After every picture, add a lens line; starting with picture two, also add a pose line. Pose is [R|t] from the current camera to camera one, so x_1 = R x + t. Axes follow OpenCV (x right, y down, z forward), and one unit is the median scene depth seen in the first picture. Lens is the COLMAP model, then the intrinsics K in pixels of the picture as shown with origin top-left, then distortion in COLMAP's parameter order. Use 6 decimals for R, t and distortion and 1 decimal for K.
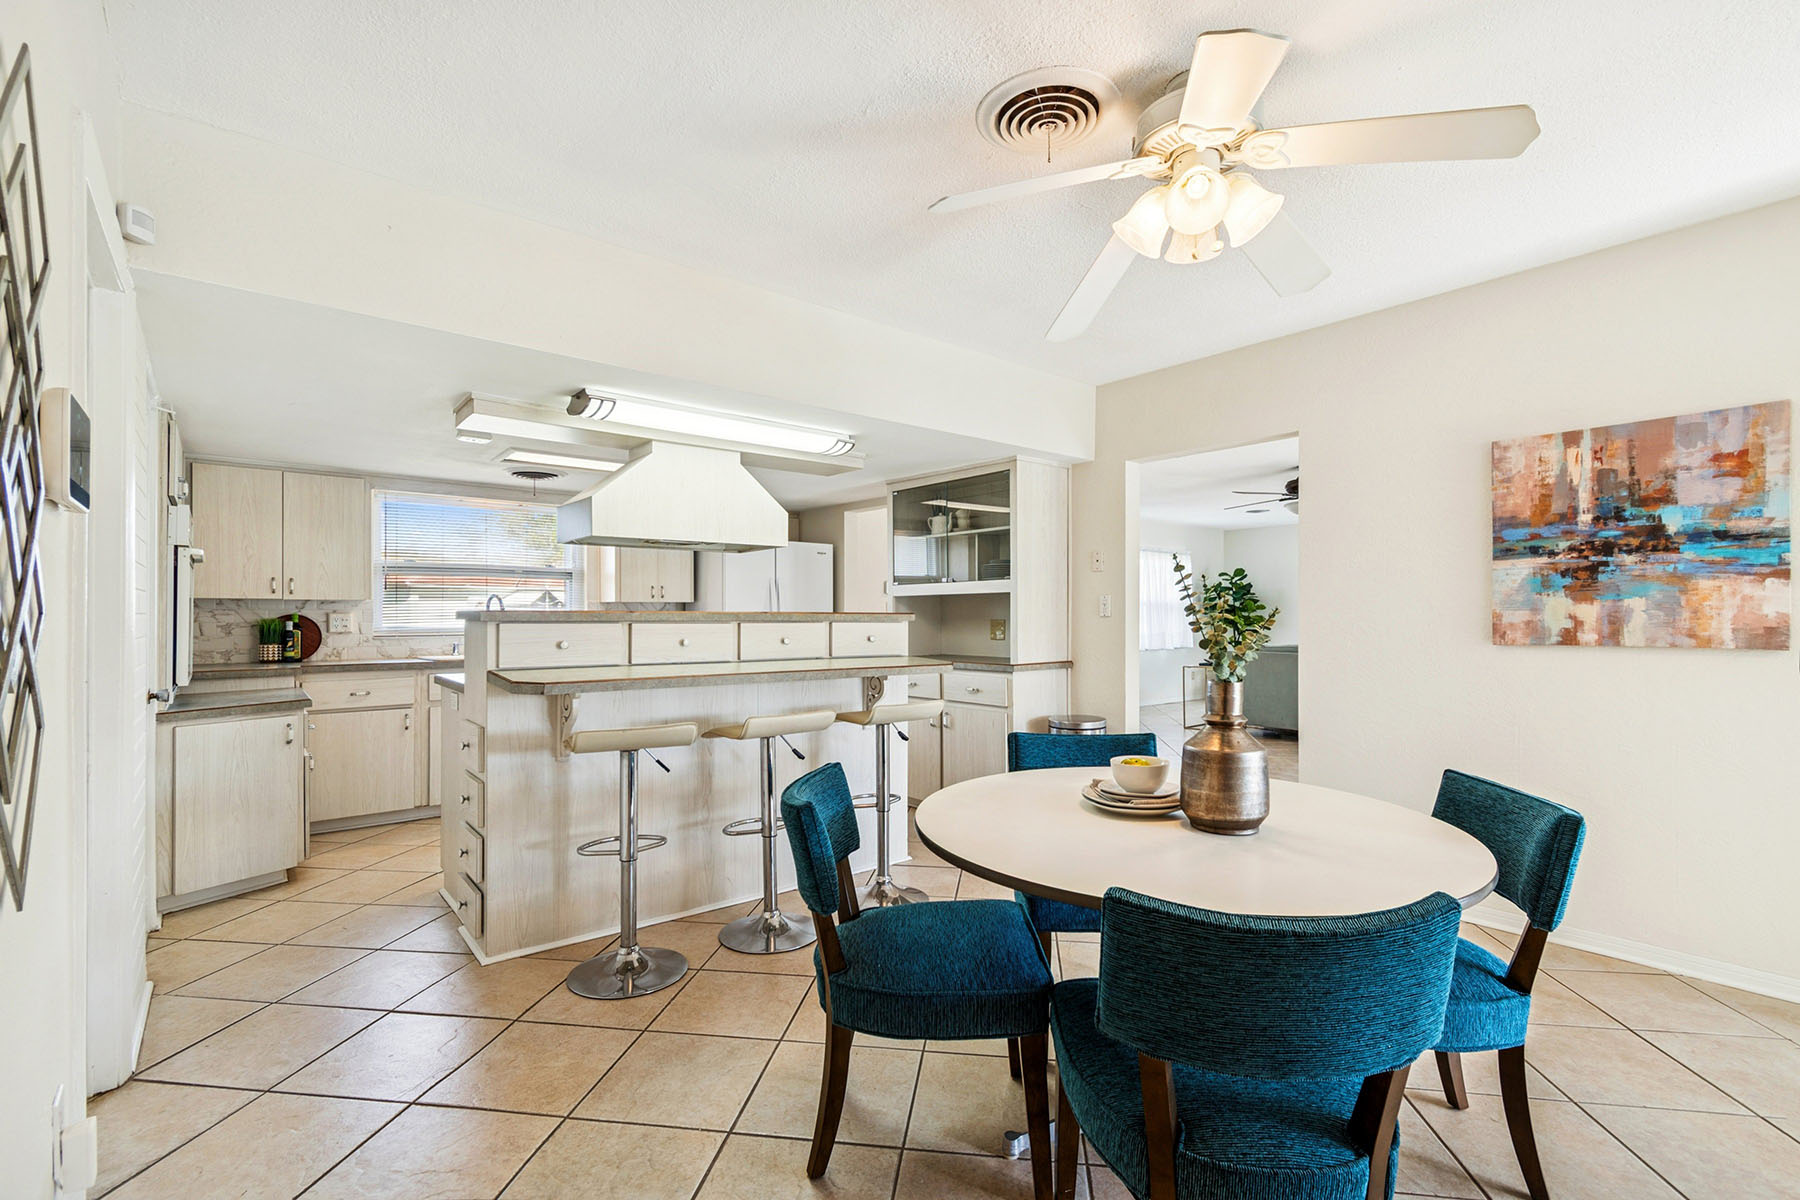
lens RADIAL K [[796.0, 0, 896.4], [0, 796.0, 613.6], [0, 0, 1]] dist [0.001722, -0.000078]
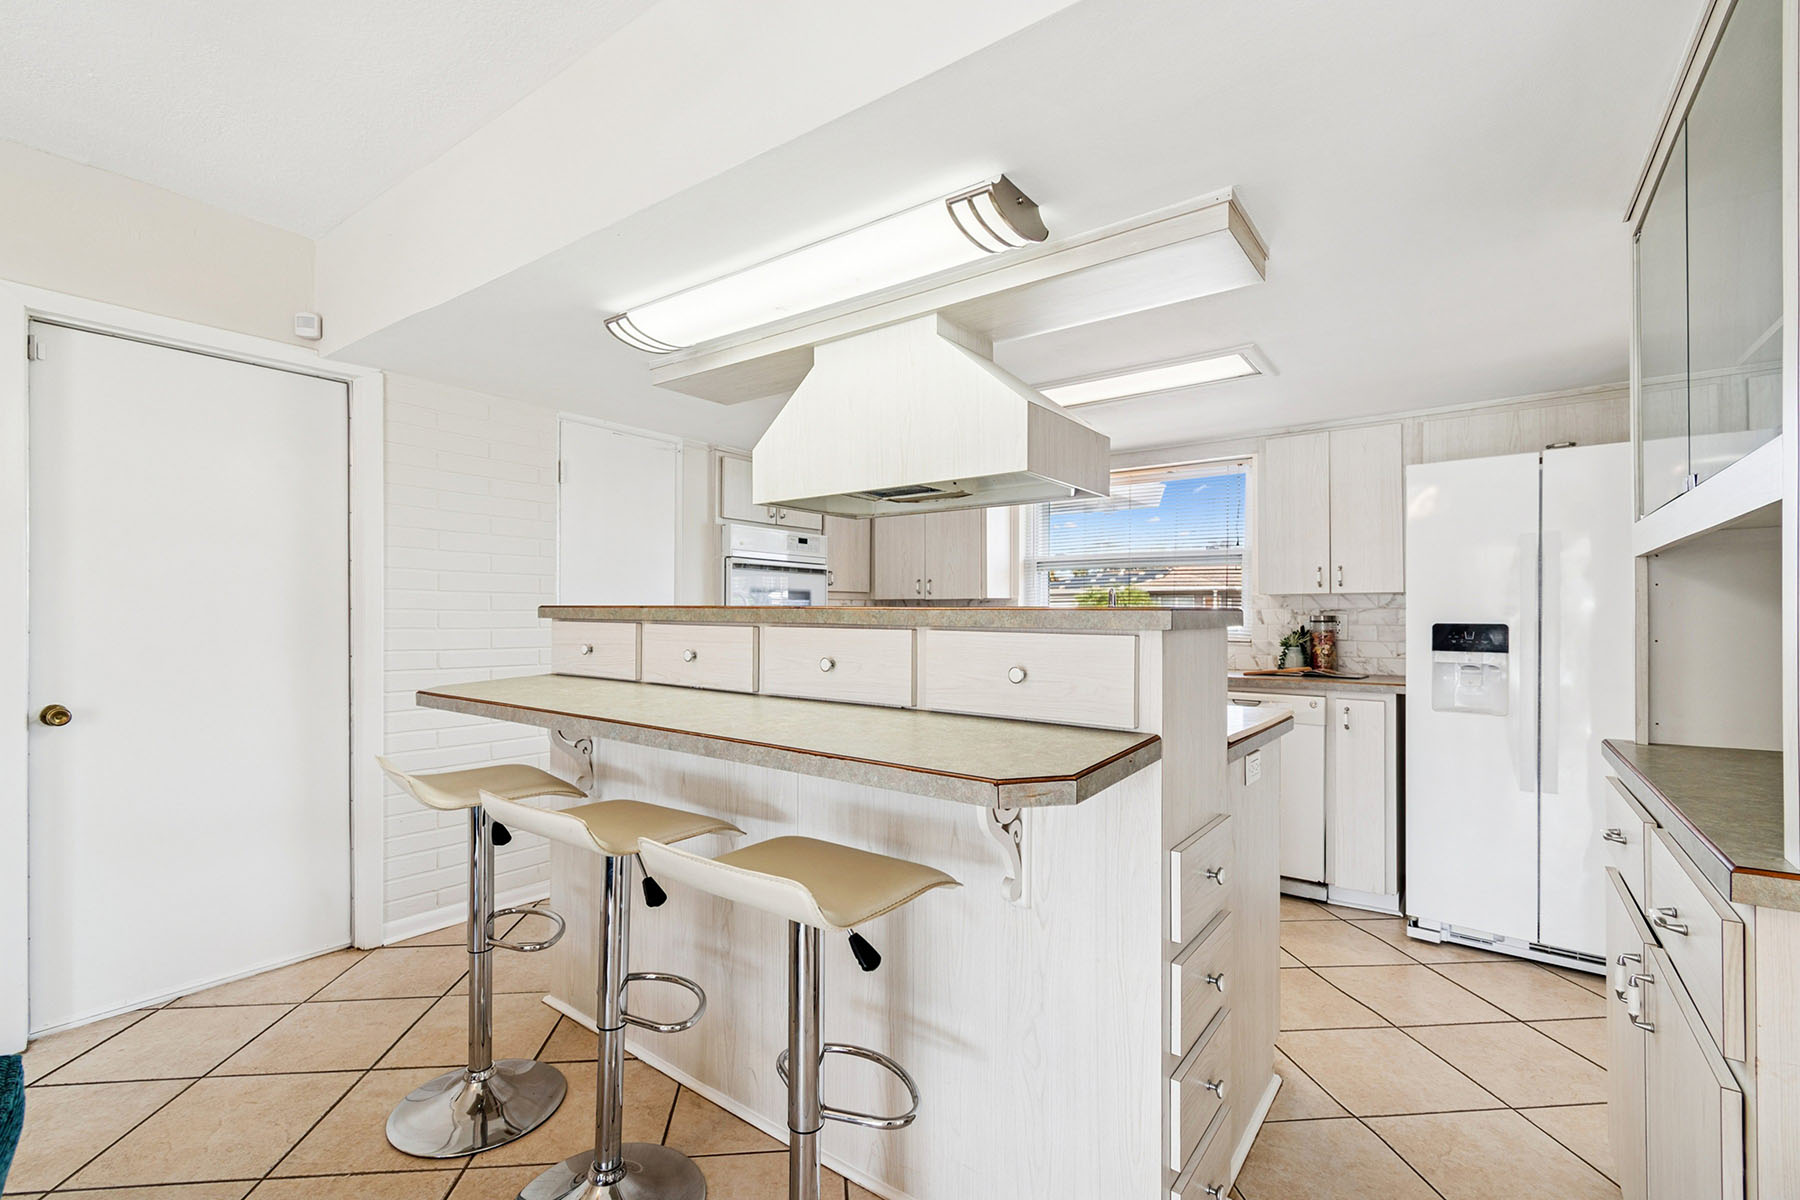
lens RADIAL K [[796.0, 0, 896.4], [0, 796.0, 613.6], [0, 0, 1]] dist [0.001722, -0.000078]
pose [[0.229147, 0.001460, -0.973391, 0.301294], [0.004359, 0.999987, 0.002526, 0.001209], [0.973382, -0.004822, 0.229138, 0.790022]]
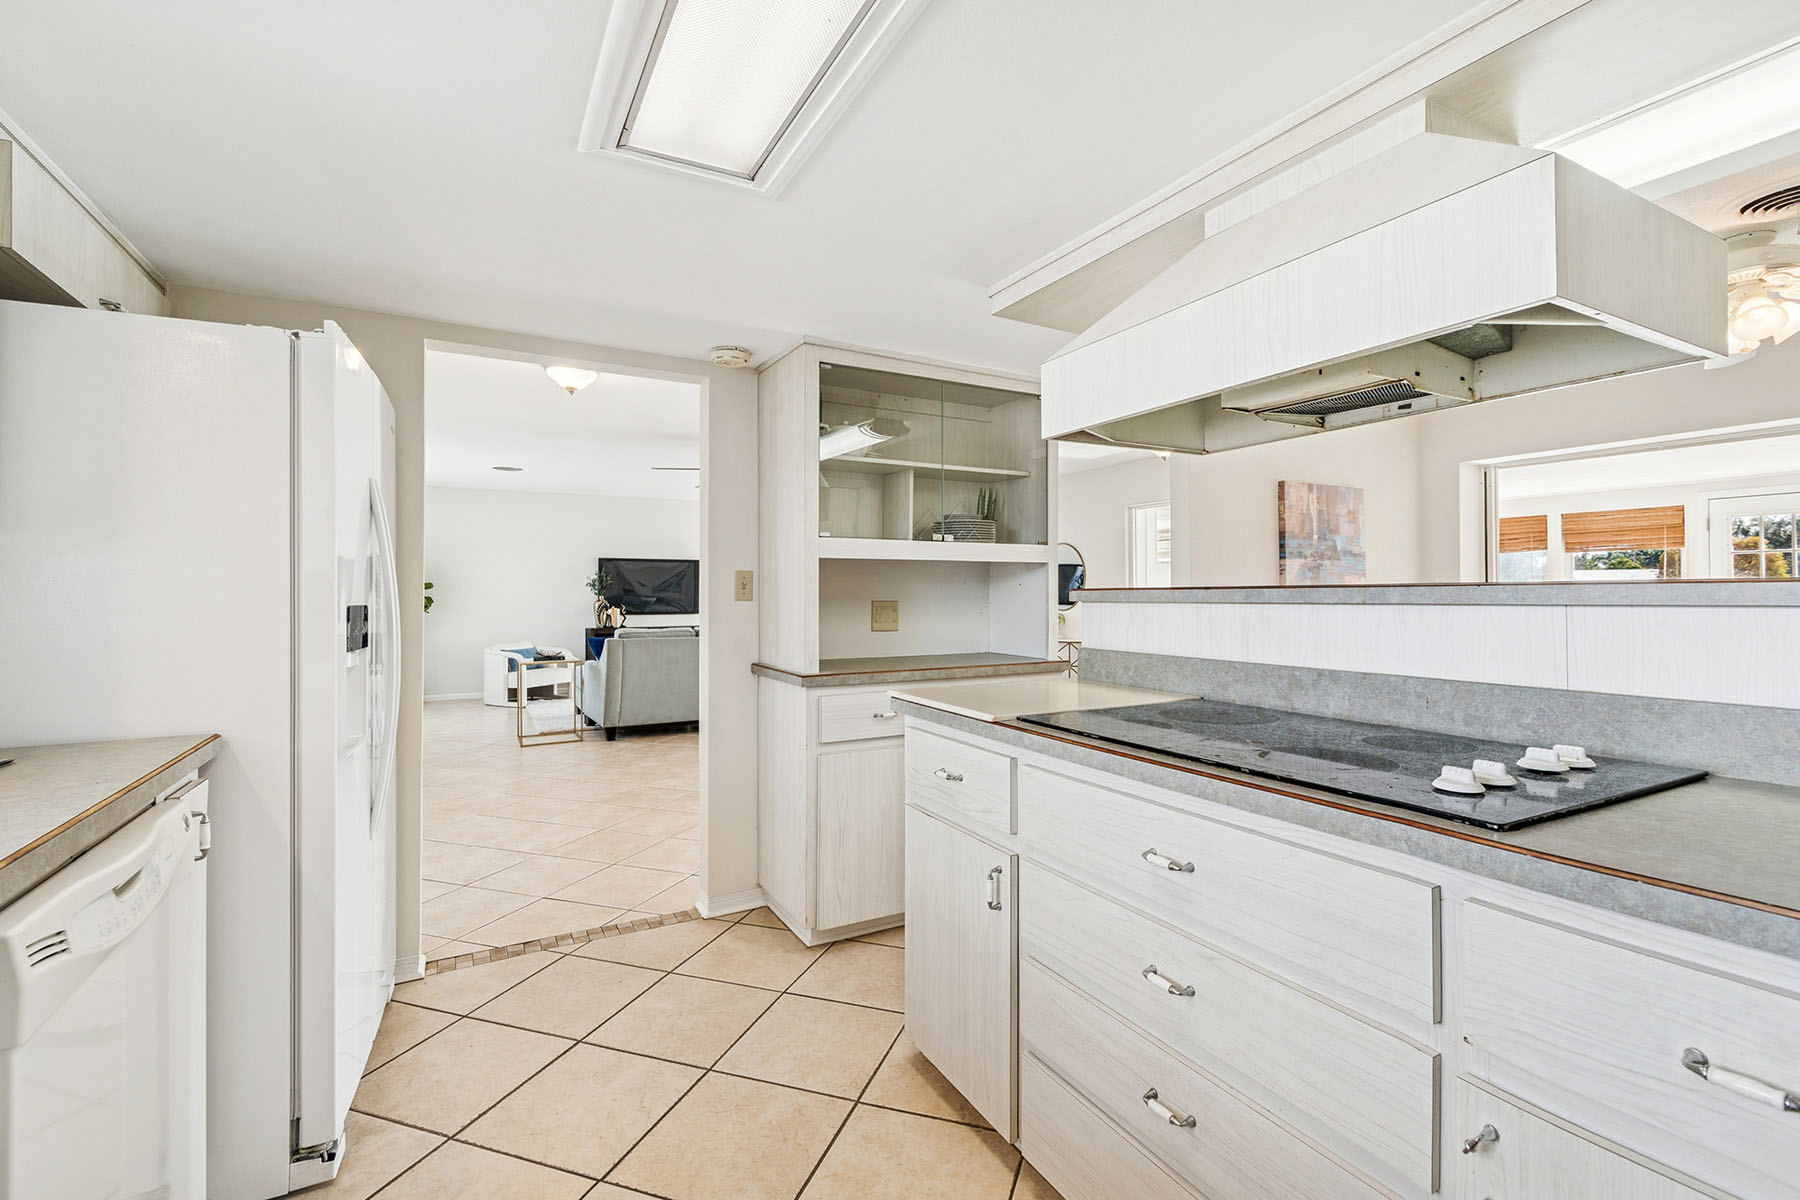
lens RADIAL K [[796.0, 0, 896.4], [0, 796.0, 613.6], [0, 0, 1]] dist [0.001722, -0.000078]
pose [[0.192530, -0.020871, 0.981069, -0.644713], [-0.004072, 0.999748, 0.022067, 0.004729], [-0.981283, -0.008243, 0.192396, 1.051578]]
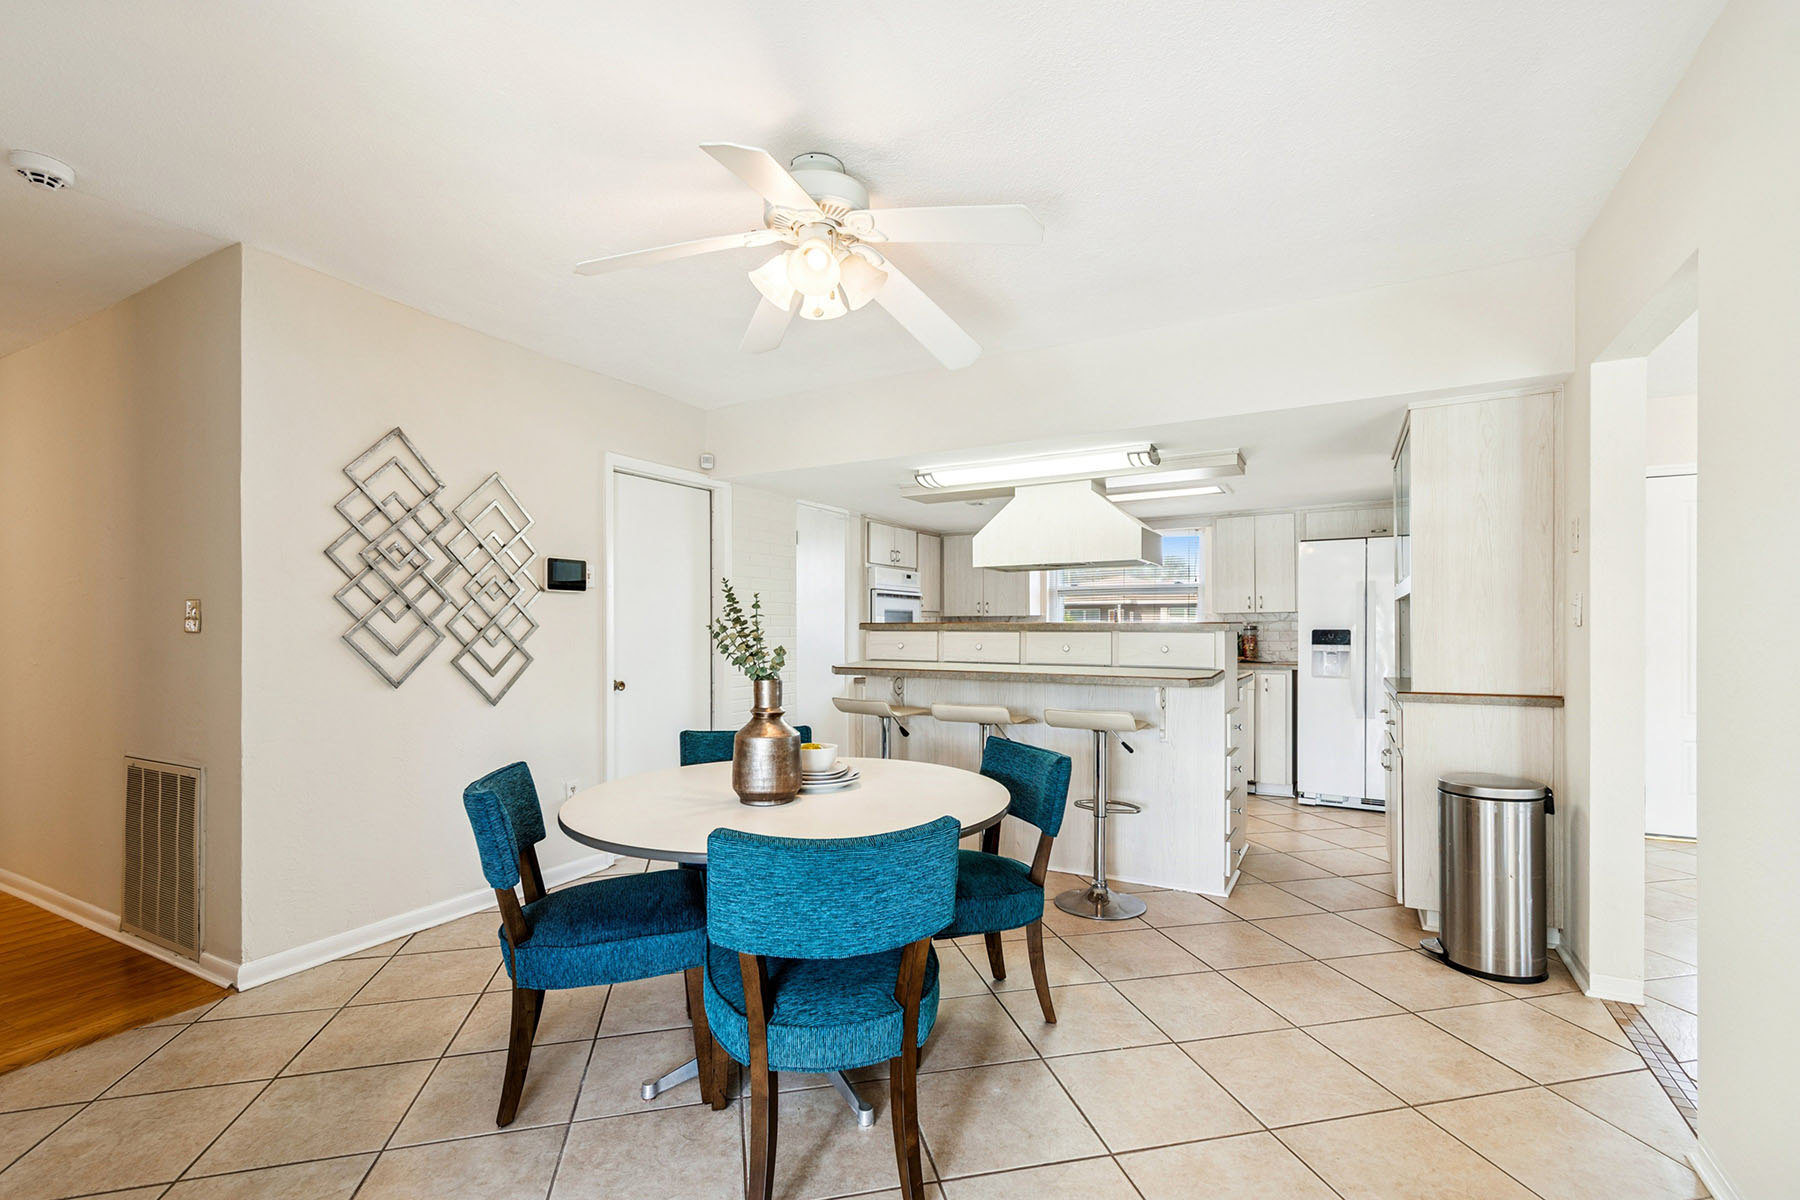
lens RADIAL K [[796.1, 0, 891.8], [0, 796.1, 637.7], [0, 0, 1]] dist [-0.000222, -0.000031]
pose [[0.340306, 0.013312, -0.940220, 0.707557], [0.009525, 0.999800, 0.017603, -0.002541], [0.940266, -0.014946, 0.340111, 0.329893]]
